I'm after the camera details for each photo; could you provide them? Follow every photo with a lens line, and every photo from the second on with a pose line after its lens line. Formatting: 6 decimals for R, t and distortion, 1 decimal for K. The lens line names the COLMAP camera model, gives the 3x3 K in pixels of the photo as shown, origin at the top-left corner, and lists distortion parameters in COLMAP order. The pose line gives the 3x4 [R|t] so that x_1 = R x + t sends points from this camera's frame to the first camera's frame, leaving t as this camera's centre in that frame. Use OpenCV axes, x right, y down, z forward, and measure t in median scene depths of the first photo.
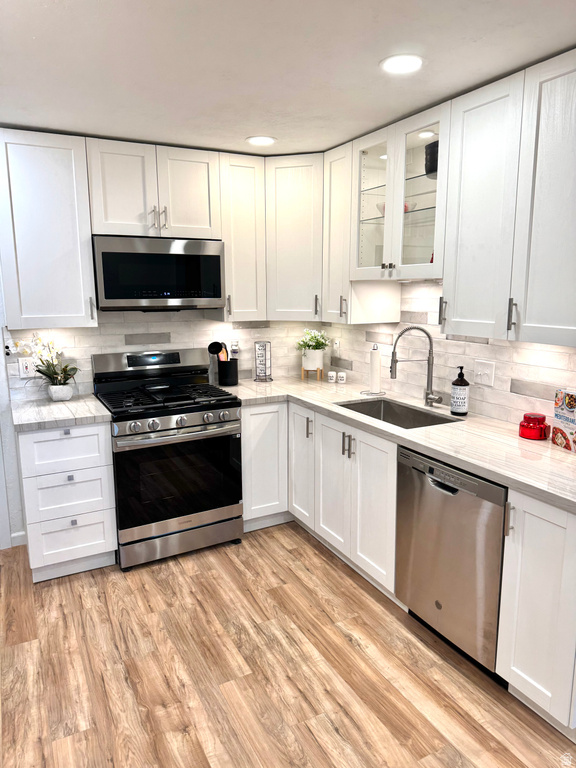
lens RADIAL K [[540.5, 0, 286.8], [0, 540.5, 386.2], [0, 0, 1]] dist [0.070458, -0.063611]
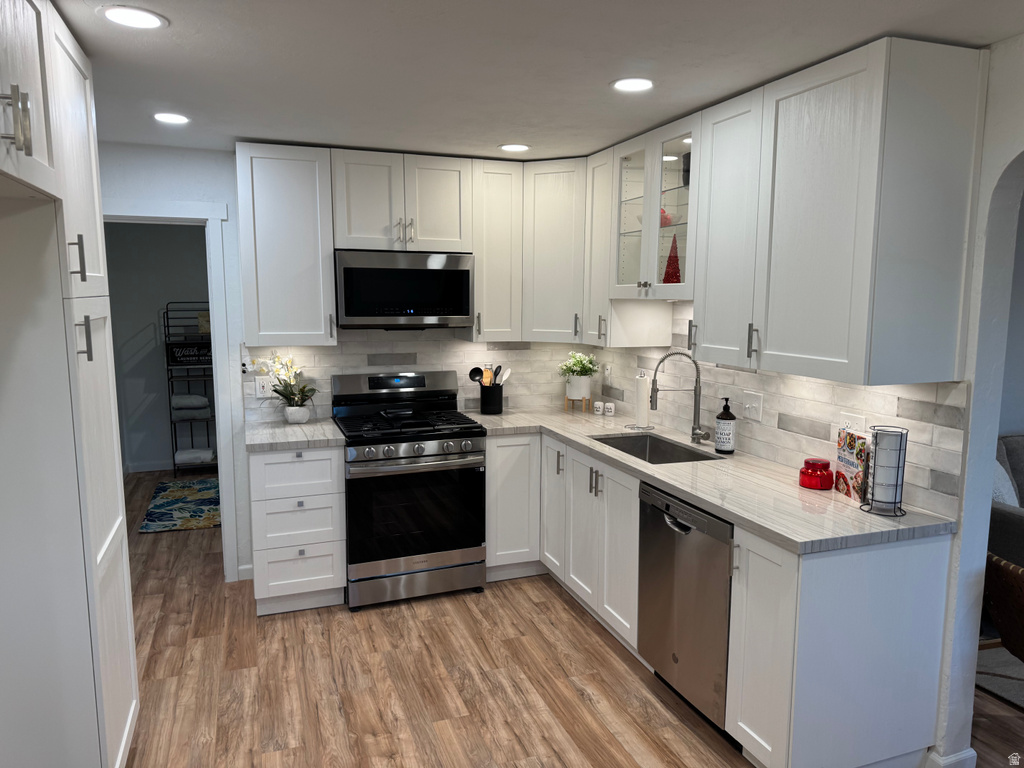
lens RADIAL K [[713.2, 0, 505.3], [0, 713.2, 394.6], [0, 0, 1]] dist [0.136646, -0.176912]
pose [[0.990609, 0.028097, -0.133807, 0.116896], [-0.033987, 0.998542, -0.041939, 0.019114], [0.132434, 0.046093, 0.990120, -0.197496]]
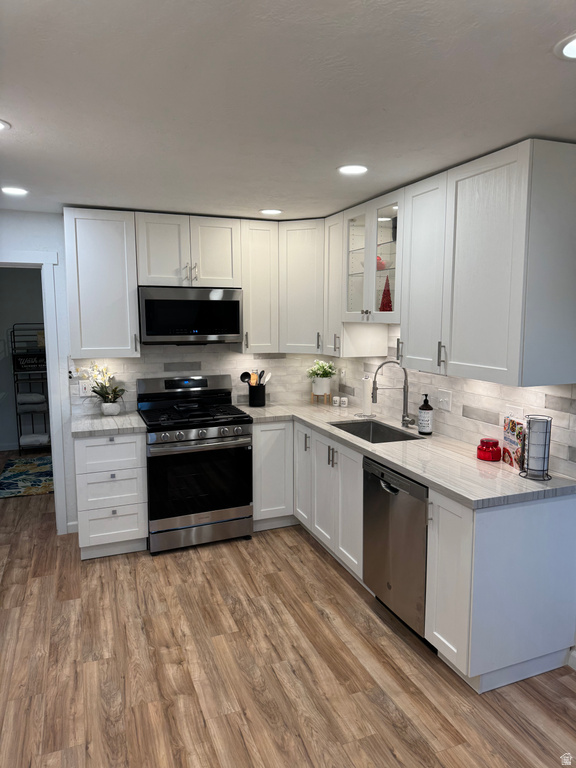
lens RADIAL K [[534.9, 0, 288.0], [0, 534.9, 384.0], [0, 0, 1]] dist [0.136646, -0.176912]
pose [[0.994106, 0.018600, -0.106806, 0.137061], [-0.024196, 0.998388, -0.051344, 0.009934], [0.105678, 0.053626, 0.992953, -0.216866]]
